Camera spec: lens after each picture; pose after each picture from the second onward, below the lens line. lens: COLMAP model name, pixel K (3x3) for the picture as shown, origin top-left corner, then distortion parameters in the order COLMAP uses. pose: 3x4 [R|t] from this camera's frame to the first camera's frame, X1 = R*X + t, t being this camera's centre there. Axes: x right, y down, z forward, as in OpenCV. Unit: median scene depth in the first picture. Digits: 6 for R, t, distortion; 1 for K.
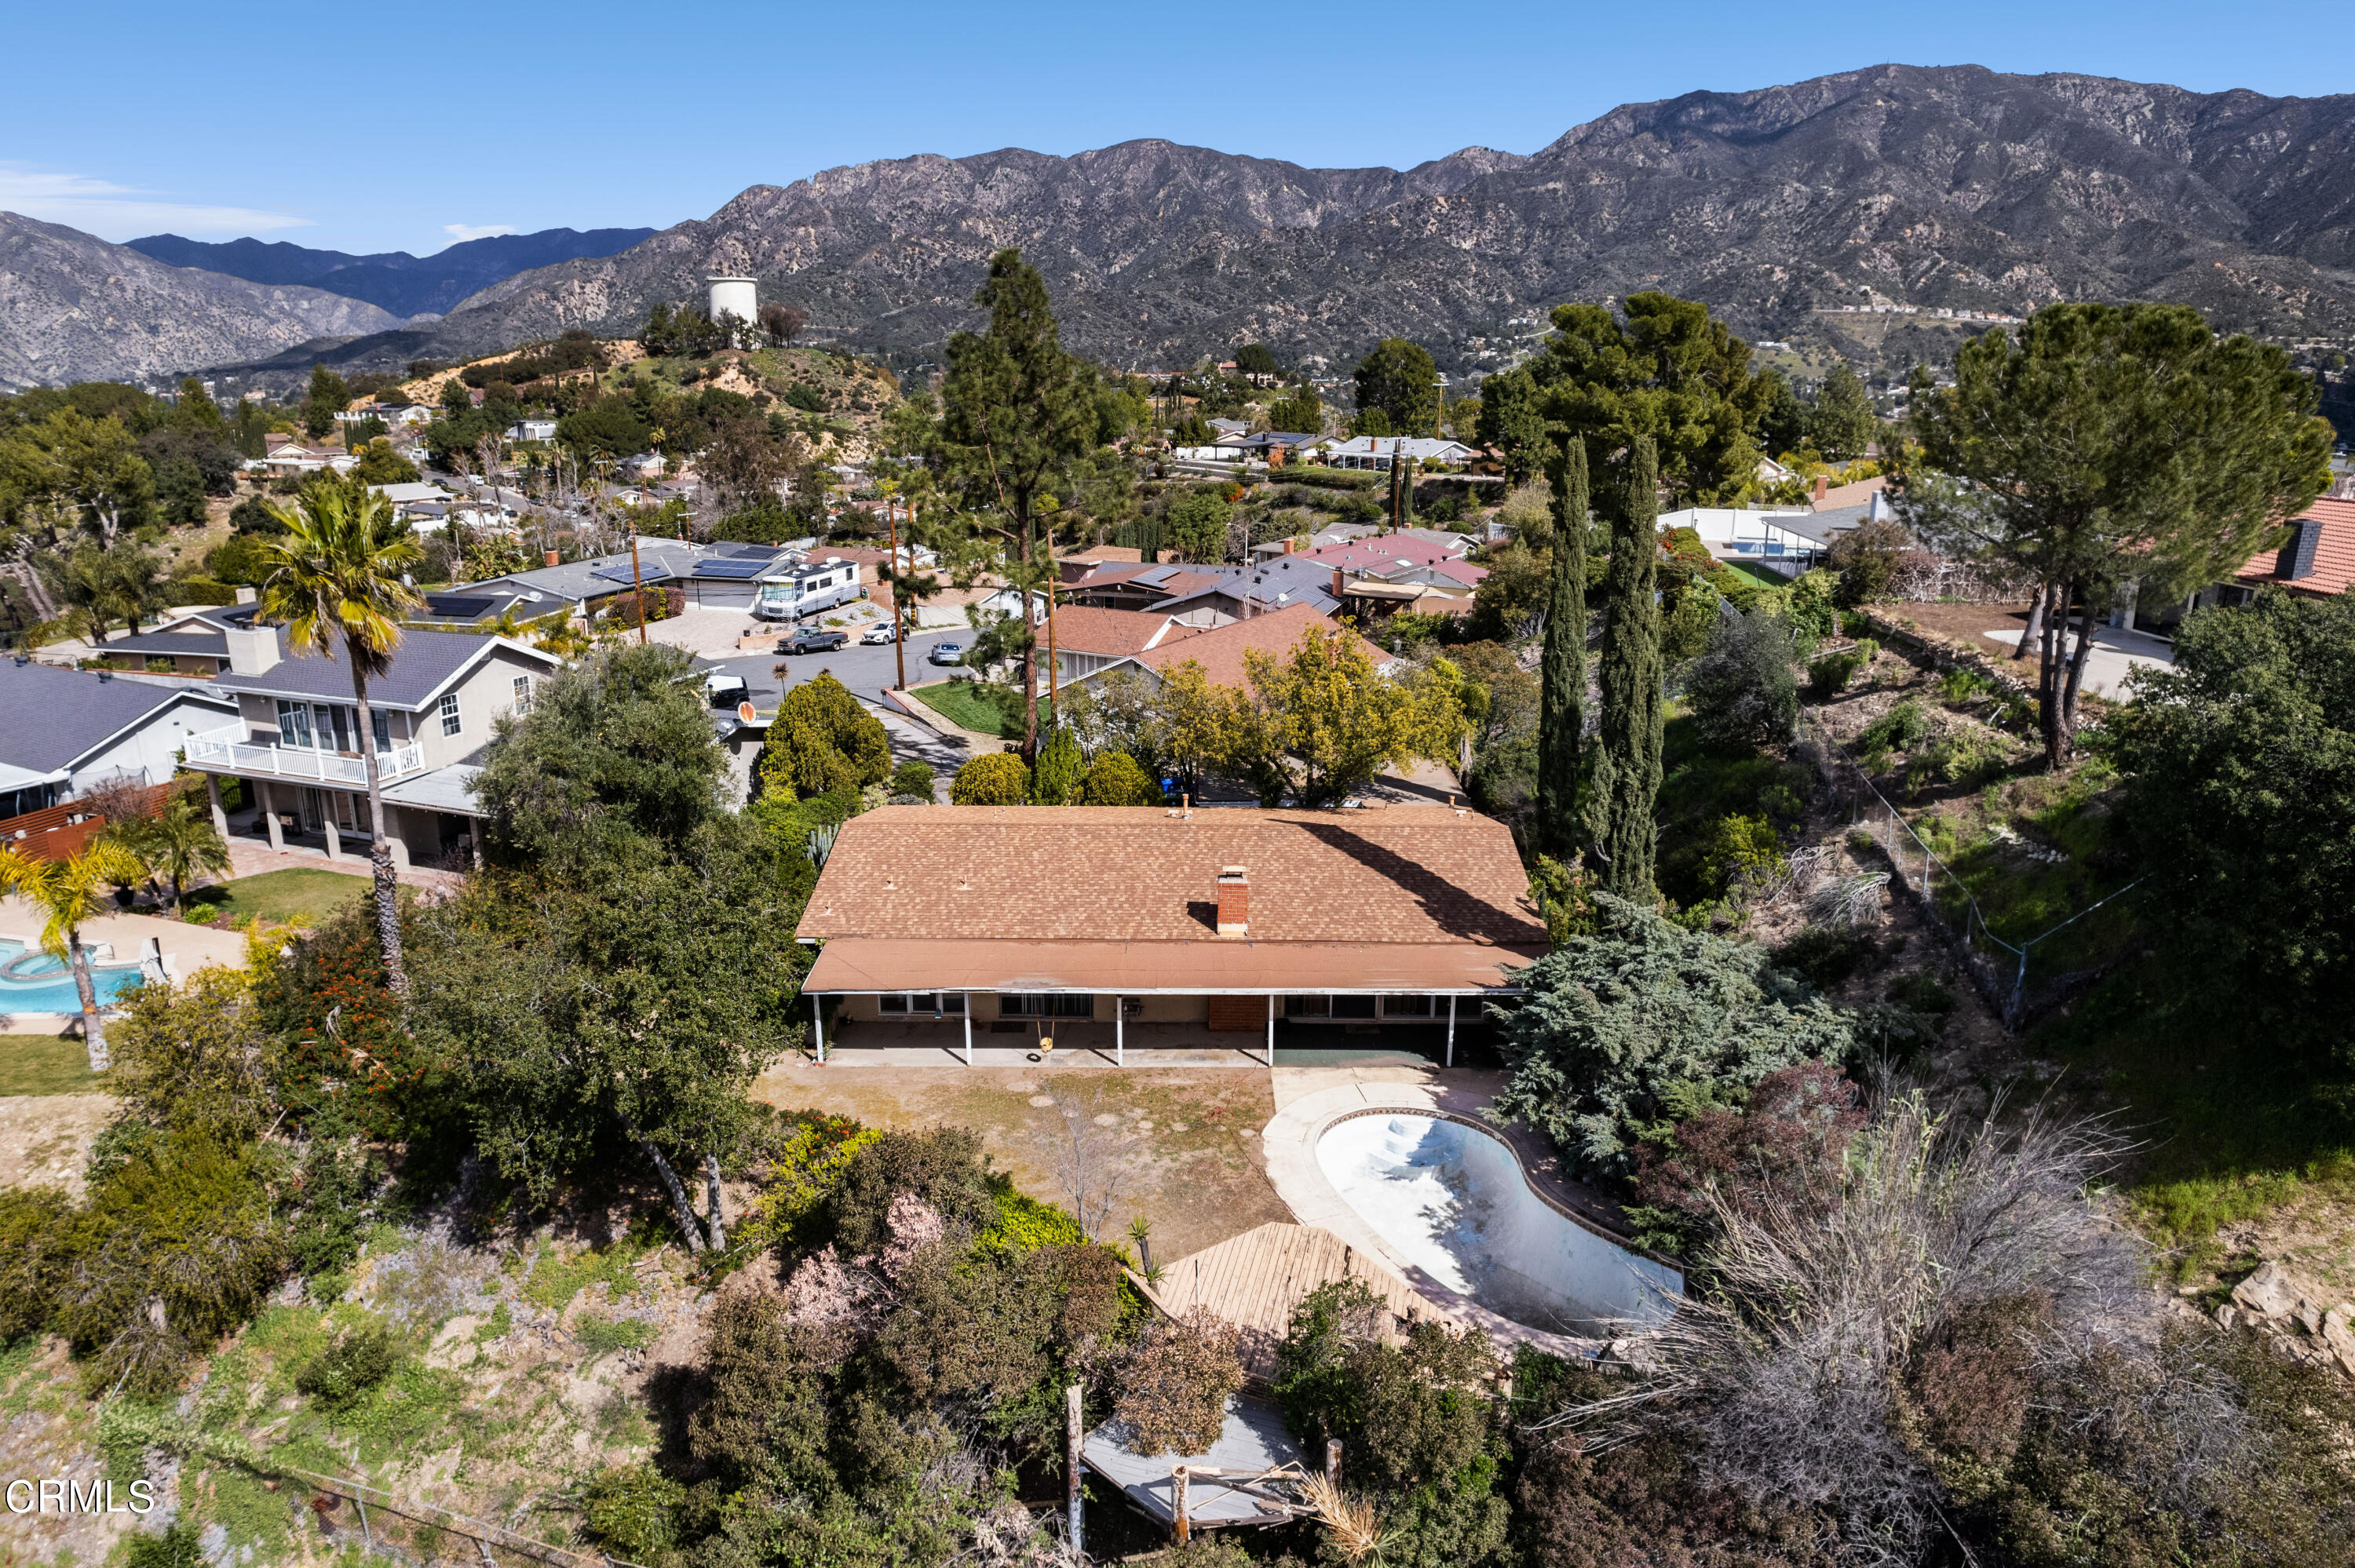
lens RADIAL K [[1493.0, 0, 1187.9], [0, 1493.0, 787.3], [0, 0, 1]] dist [-0.077584, 0.057508]
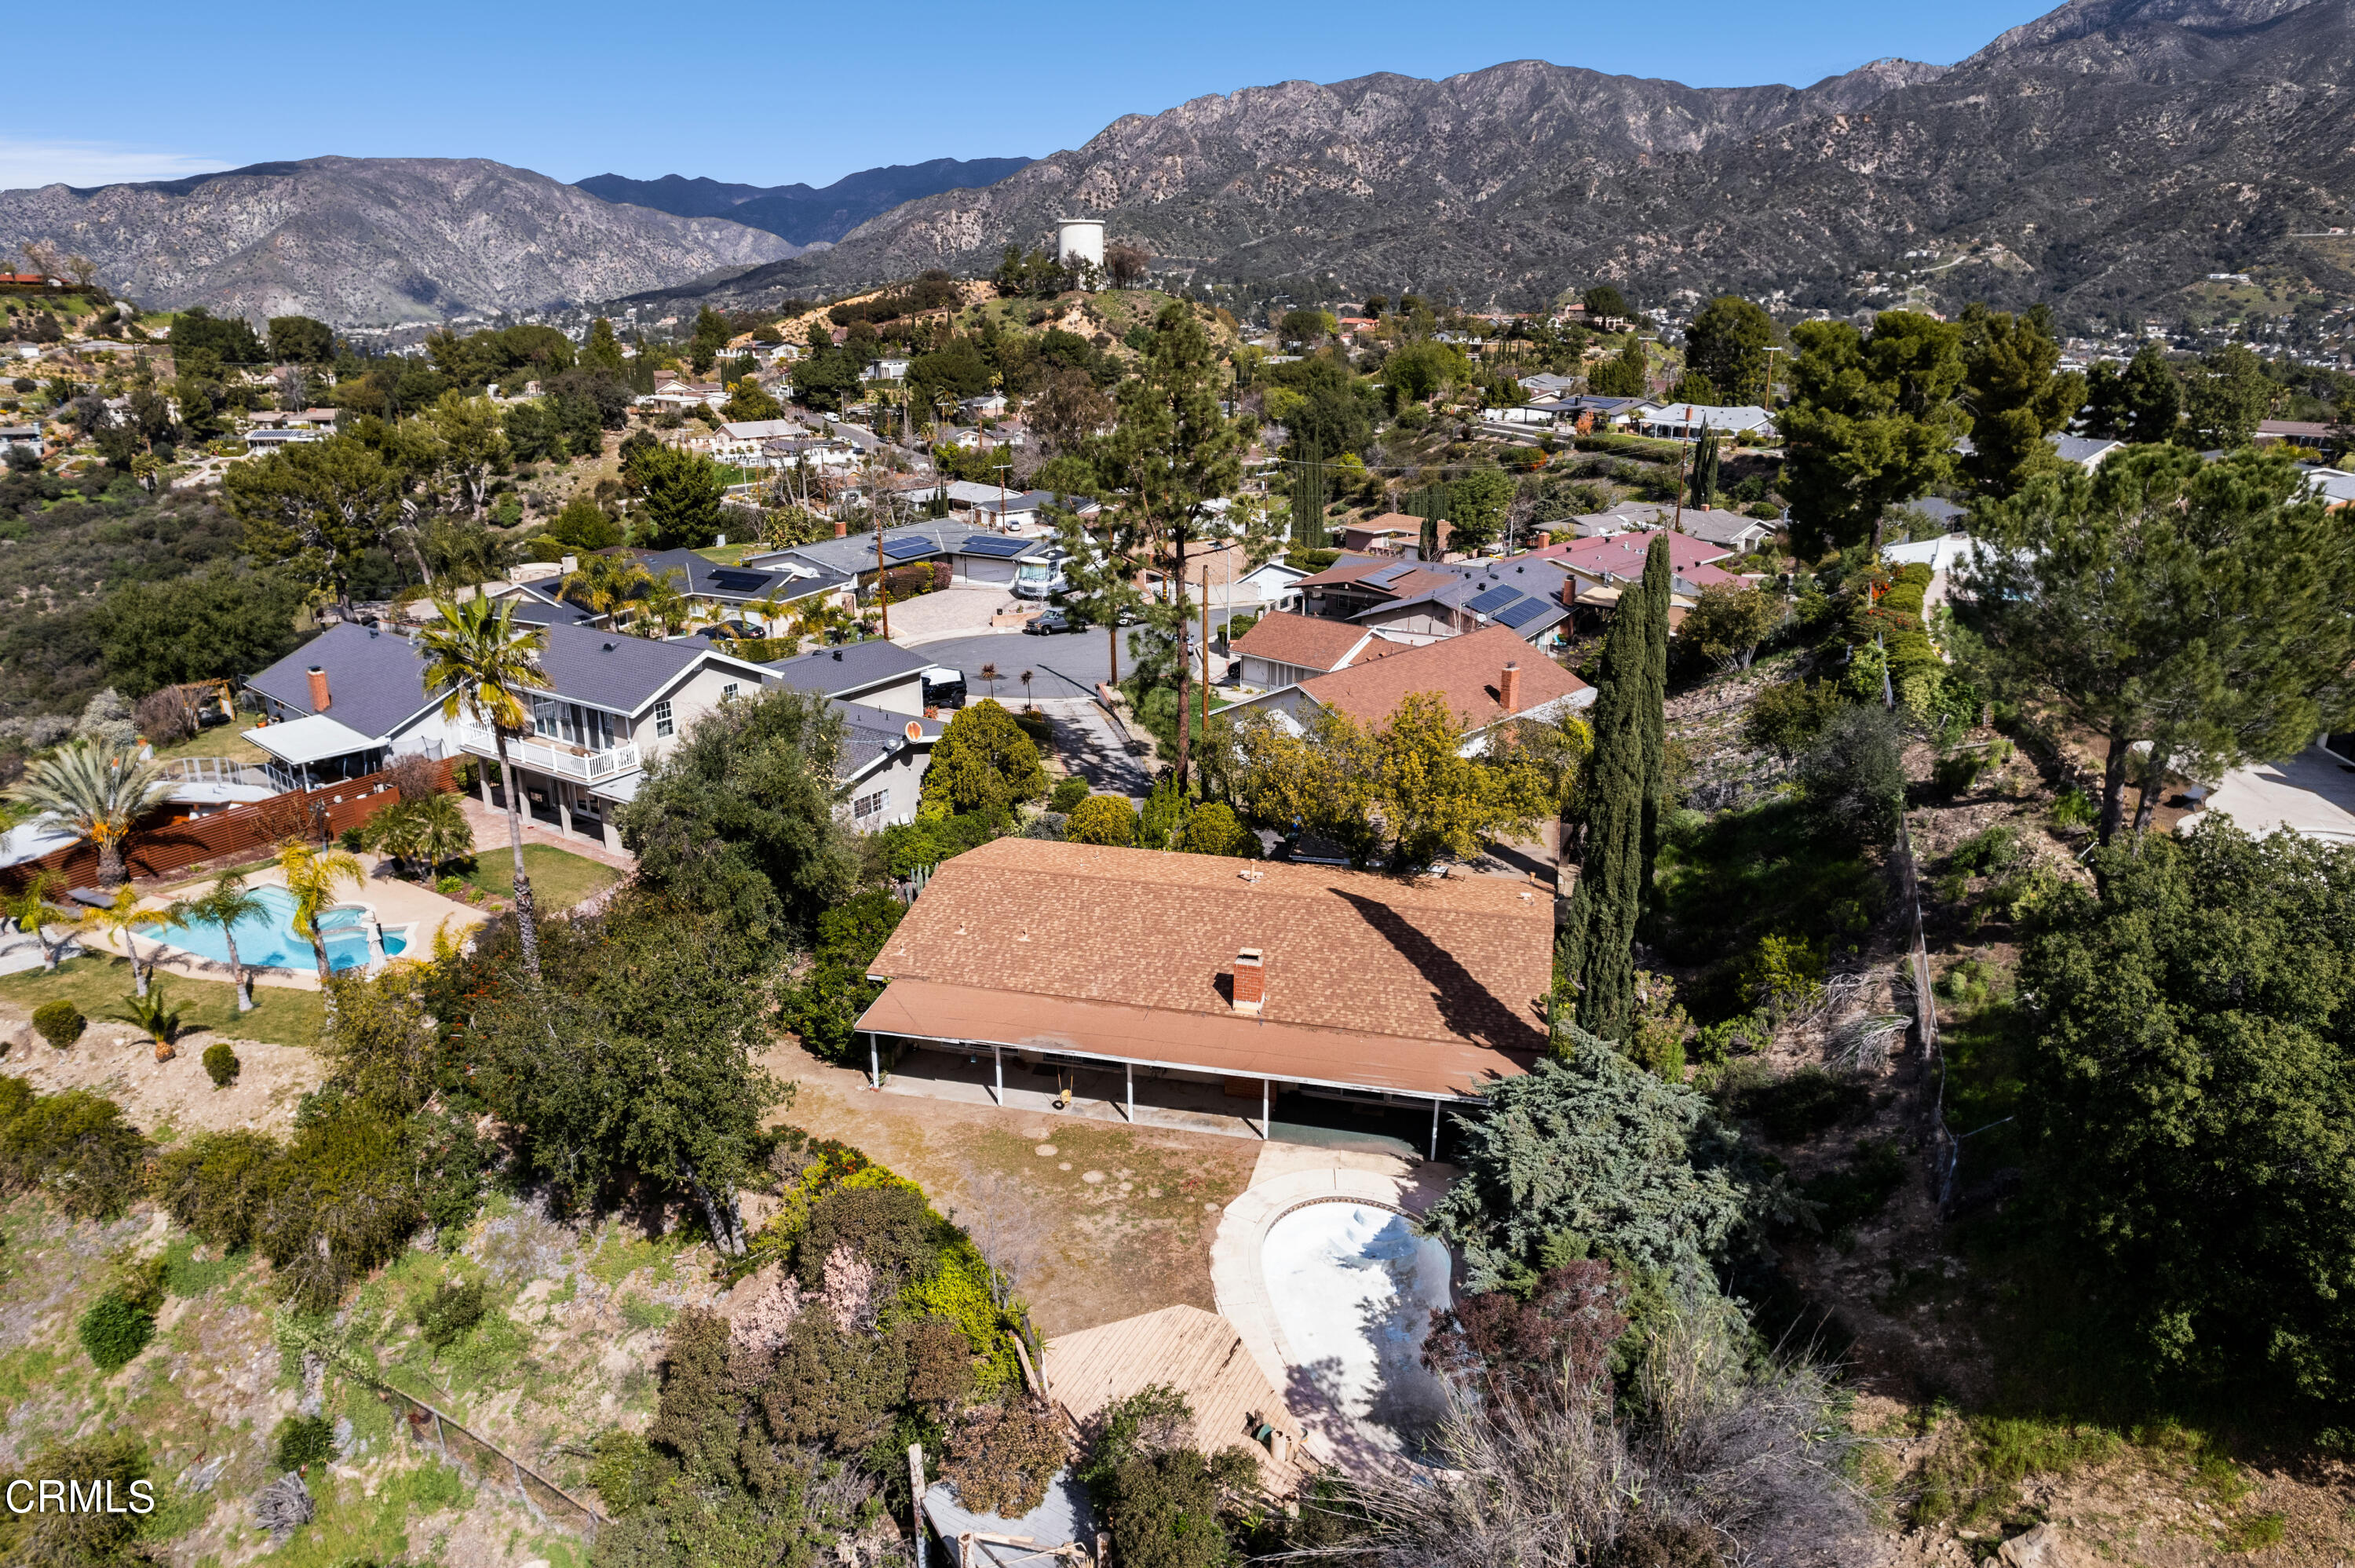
lens RADIAL K [[1493.0, 0, 1187.9], [0, 1493.0, 787.3], [0, 0, 1]] dist [-0.077584, 0.057508]
pose [[0.973942, 0.071163, -0.215342, 0.195170], [-0.061916, 0.996858, 0.049398, -0.105241], [0.218181, -0.034777, 0.975289, -0.044961]]
